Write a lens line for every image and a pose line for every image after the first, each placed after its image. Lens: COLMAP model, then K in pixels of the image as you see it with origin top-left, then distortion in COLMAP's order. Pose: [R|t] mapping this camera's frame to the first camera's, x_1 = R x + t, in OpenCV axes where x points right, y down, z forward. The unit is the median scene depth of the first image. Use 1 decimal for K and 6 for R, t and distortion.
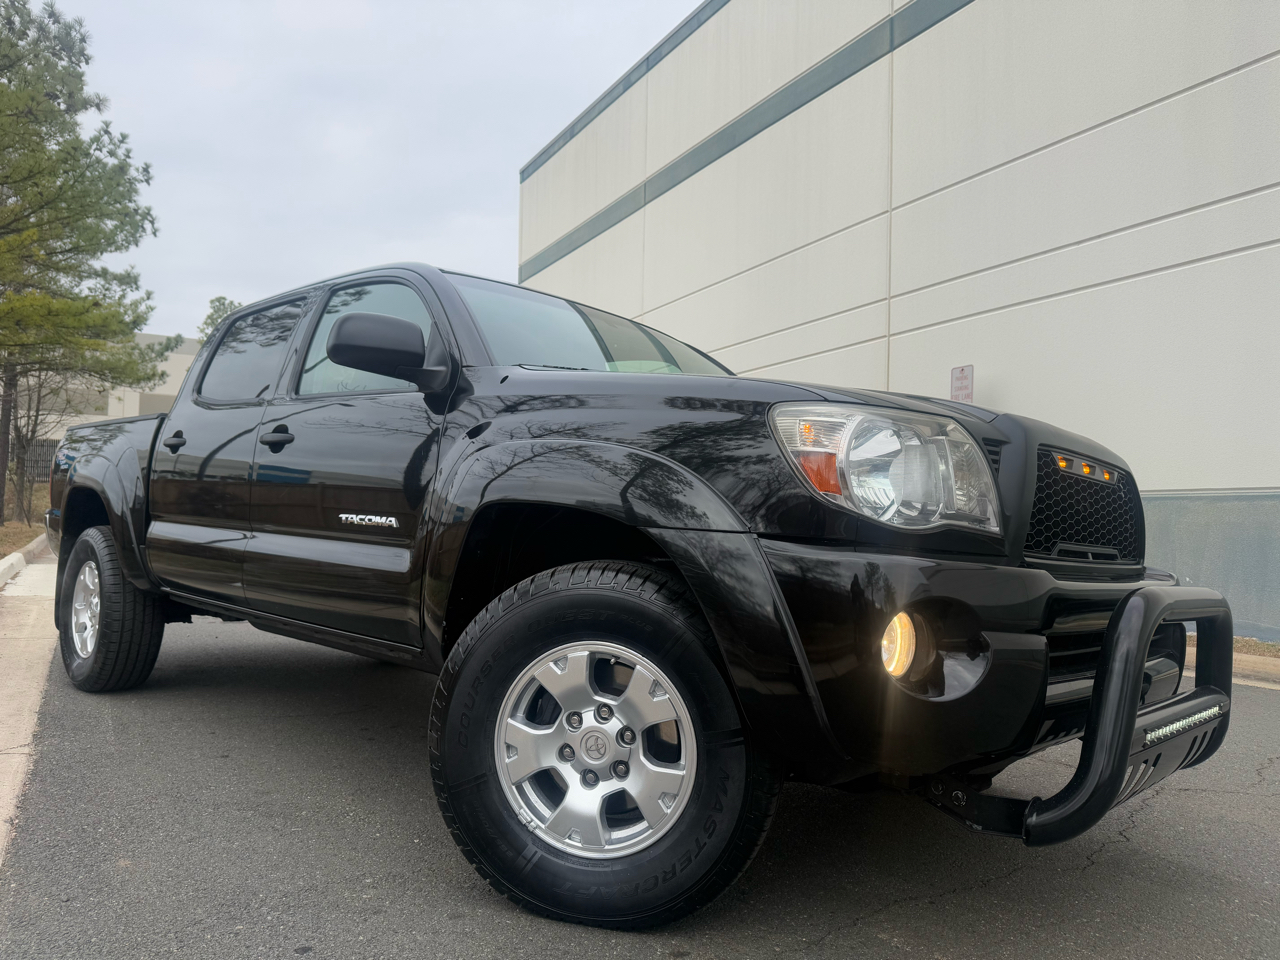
lens RADIAL K [[903.5, 0, 642.0], [0, 903.5, 491.5], [0, 0, 1]] dist [0.010165, -0.011126]
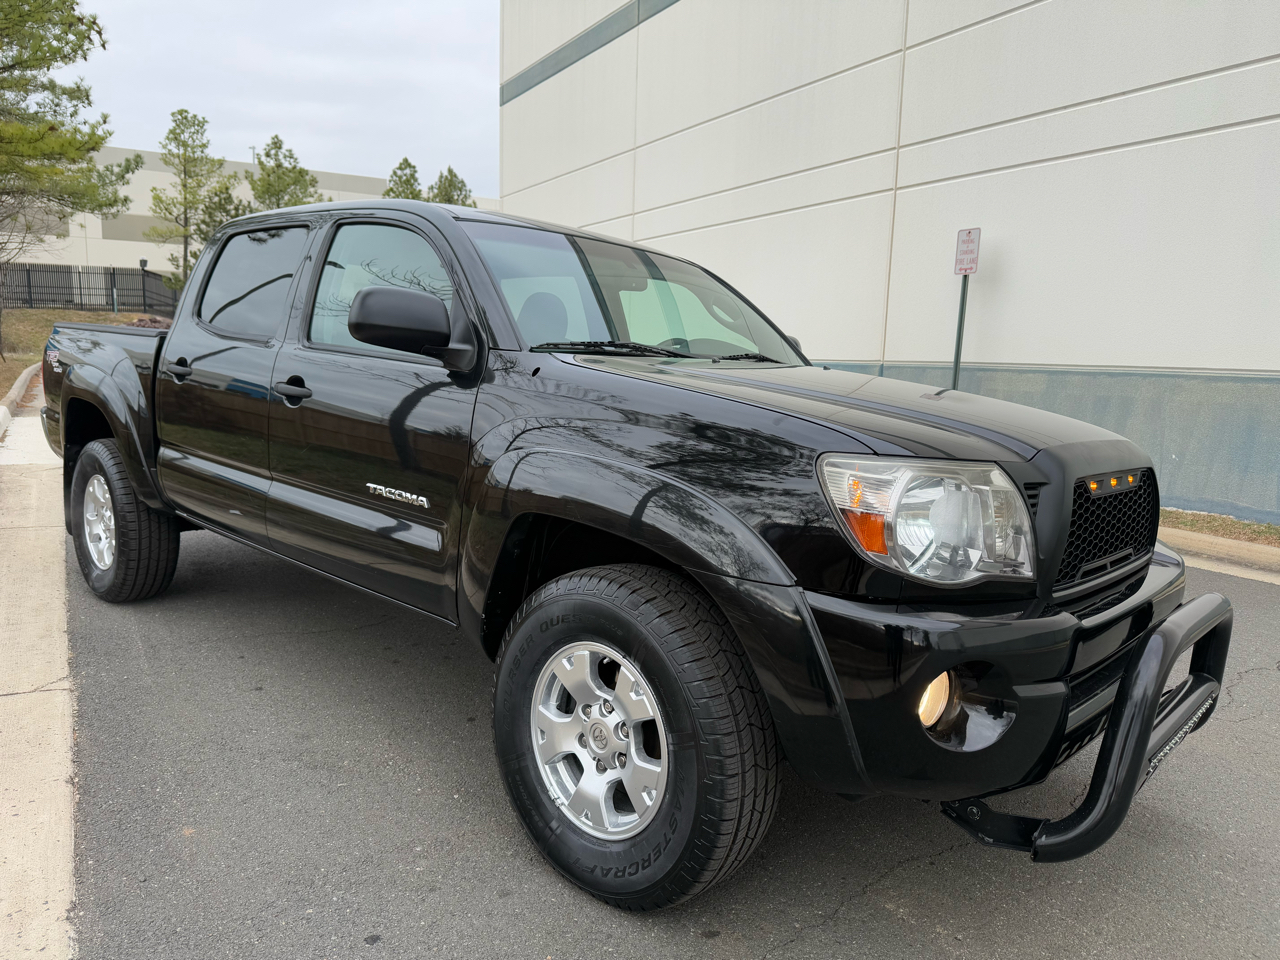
lens RADIAL K [[903.5, 0, 645.9], [0, 903.5, 490.5], [0, 0, 1]] dist [0.010165, -0.011126]
pose [[0.999729, 0.007287, 0.022087, -0.060760], [-0.011295, 0.982260, 0.187185, -0.211479], [-0.020331, -0.187384, 0.982076, 0.010230]]
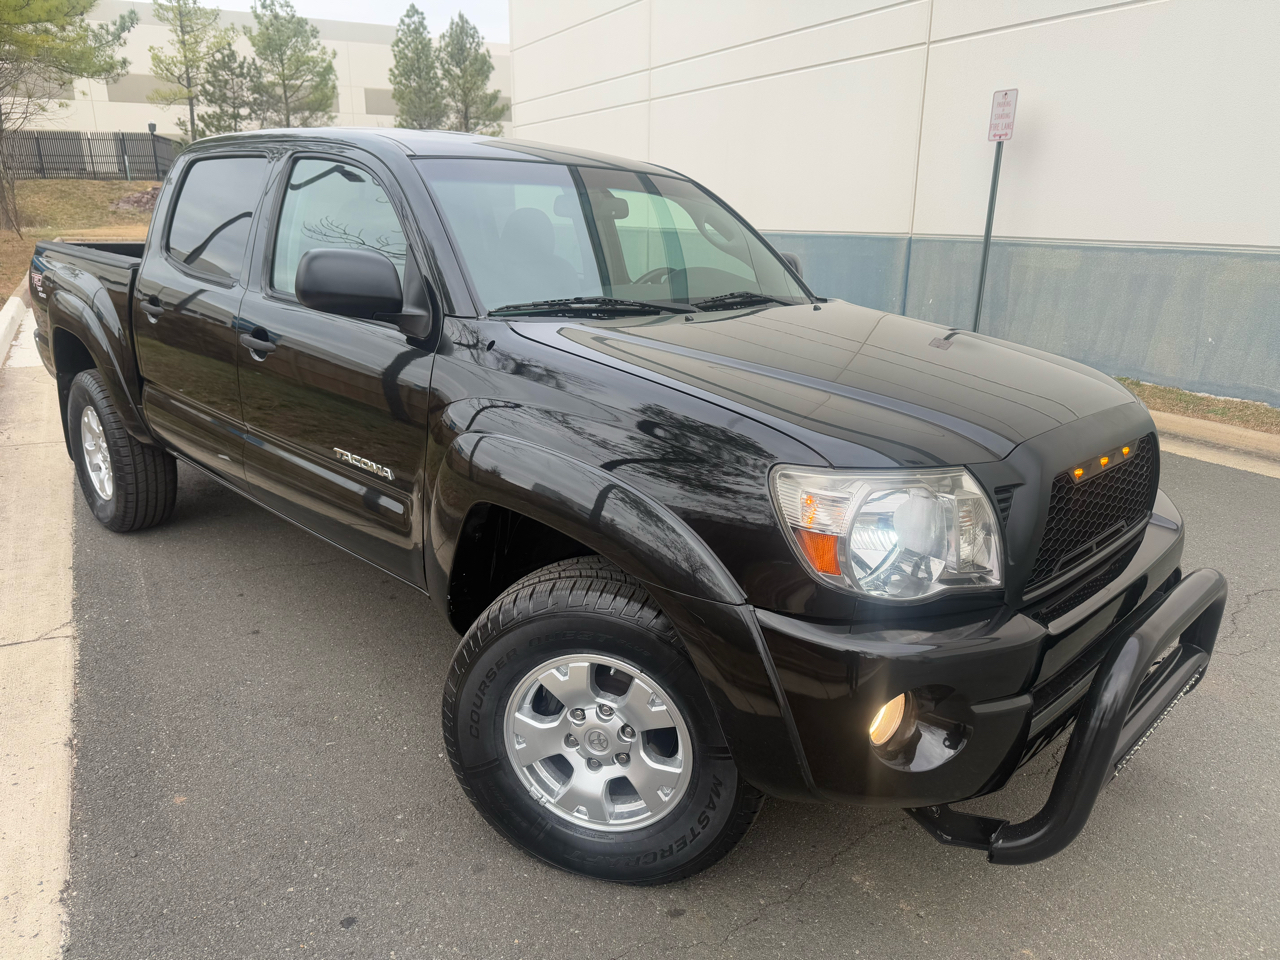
lens RADIAL K [[903.5, 0, 645.7], [0, 903.5, 488.9], [0, 0, 1]] dist [0.010165, -0.011126]
pose [[0.999879, -0.009212, -0.012507, 0.019742], [0.012848, 0.943004, 0.332532, -0.339942], [0.008731, -0.332653, 0.943009, 0.090492]]
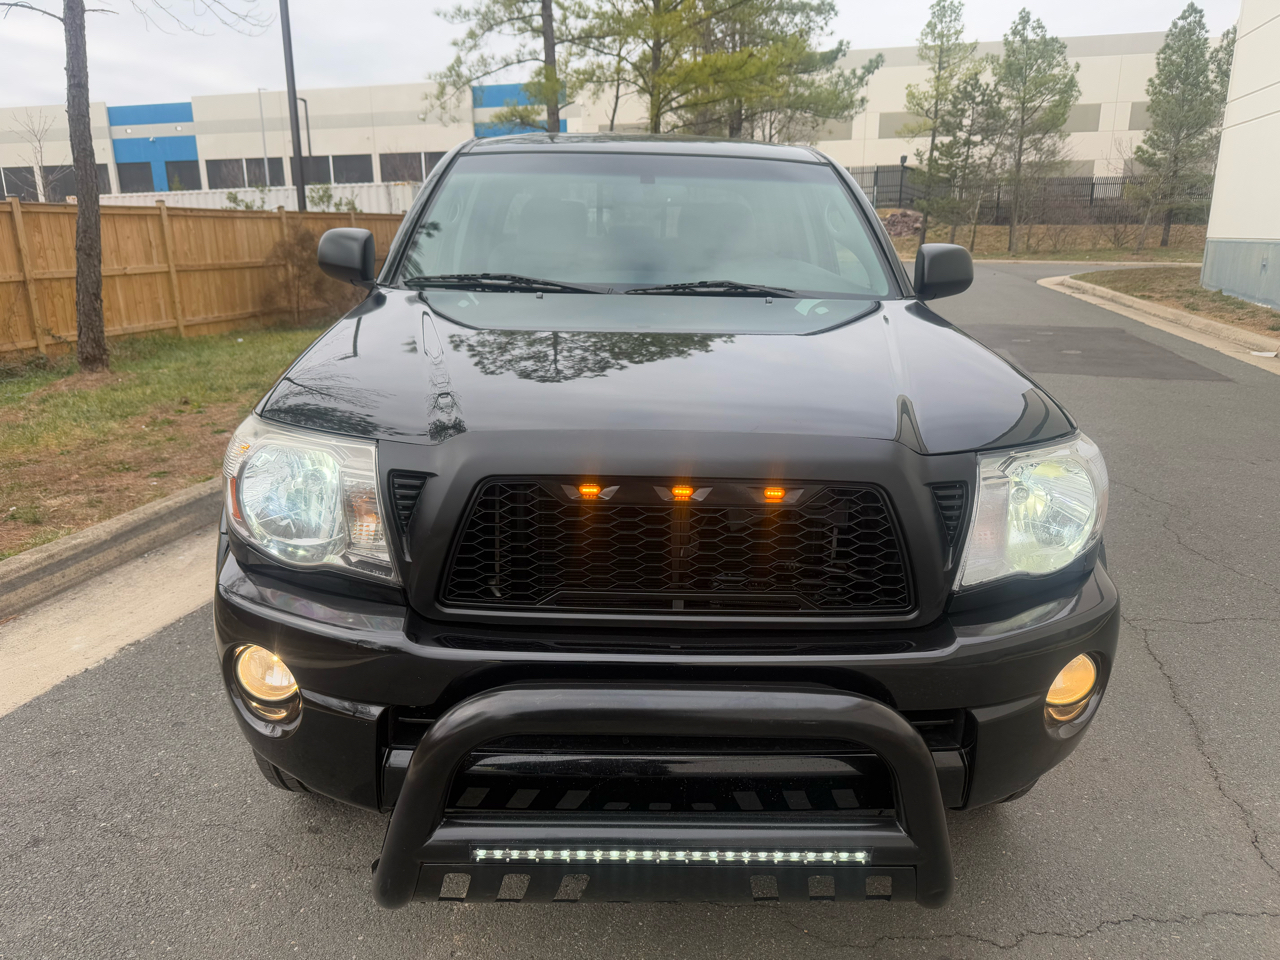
lens RADIAL K [[903.5, 0, 630.2], [0, 903.5, 491.5], [0, 0, 1]] dist [0.010165, -0.011126]
pose [[0.707635, 0.175211, -0.684510, 1.015848], [0.042569, 0.956436, 0.288823, -0.245636], [0.705295, -0.233520, 0.669349, 0.527068]]
